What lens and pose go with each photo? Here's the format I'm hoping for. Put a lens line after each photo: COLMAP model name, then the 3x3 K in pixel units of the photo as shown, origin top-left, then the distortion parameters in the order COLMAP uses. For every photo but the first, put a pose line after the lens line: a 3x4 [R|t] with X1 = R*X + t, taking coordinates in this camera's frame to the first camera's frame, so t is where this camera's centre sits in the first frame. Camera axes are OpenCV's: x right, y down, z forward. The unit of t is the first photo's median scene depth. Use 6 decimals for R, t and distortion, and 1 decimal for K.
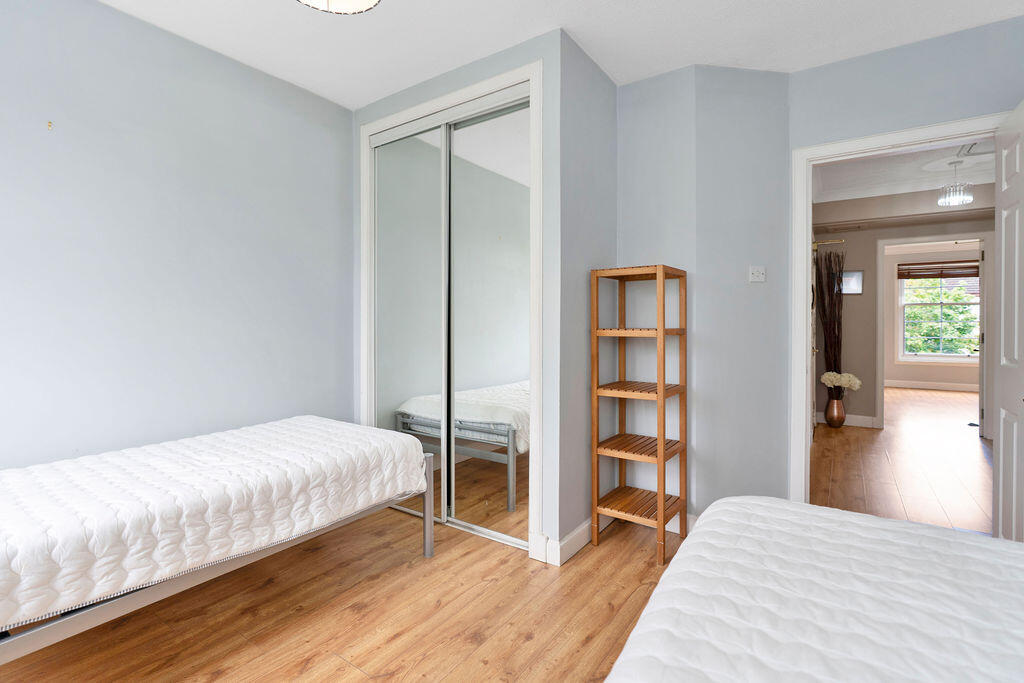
lens RADIAL K [[476.9, 0, 514.6], [0, 476.9, 325.3], [0, 0, 1]] dist [-0.001256, -0.000021]
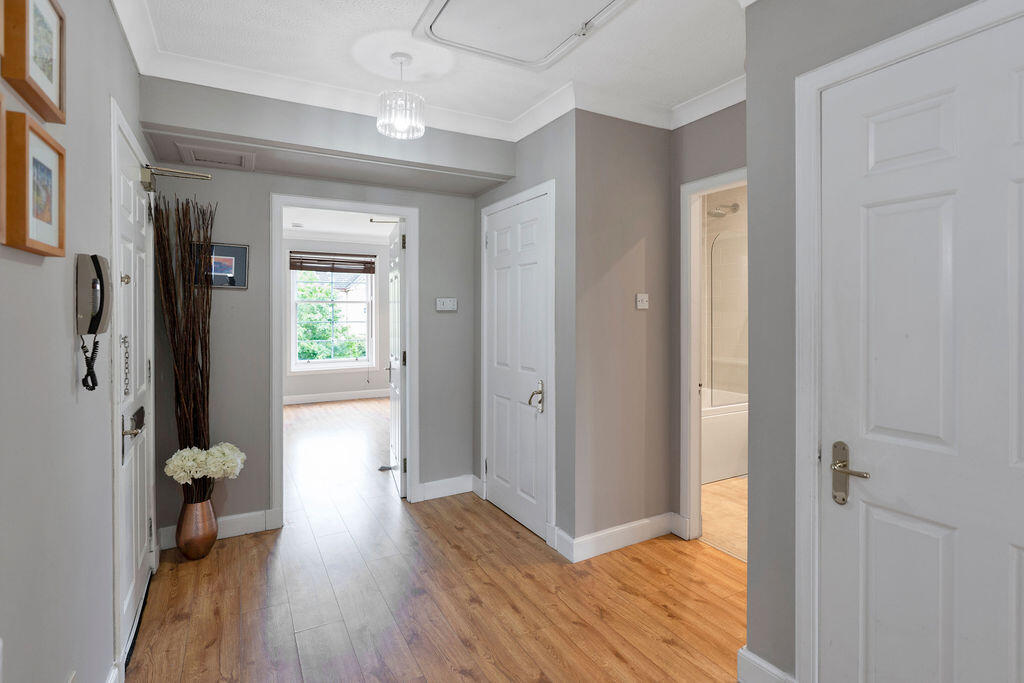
lens RADIAL K [[496.9, 0, 512.8], [0, 496.9, 313.4], [0, 0, 1]] dist [0.000405, 0.000197]
pose [[0.440333, -0.003142, 0.897829, 0.356833], [0.004665, 0.999988, 0.001211, -0.036857], [-0.897822, 0.003655, 0.440343, 0.482238]]
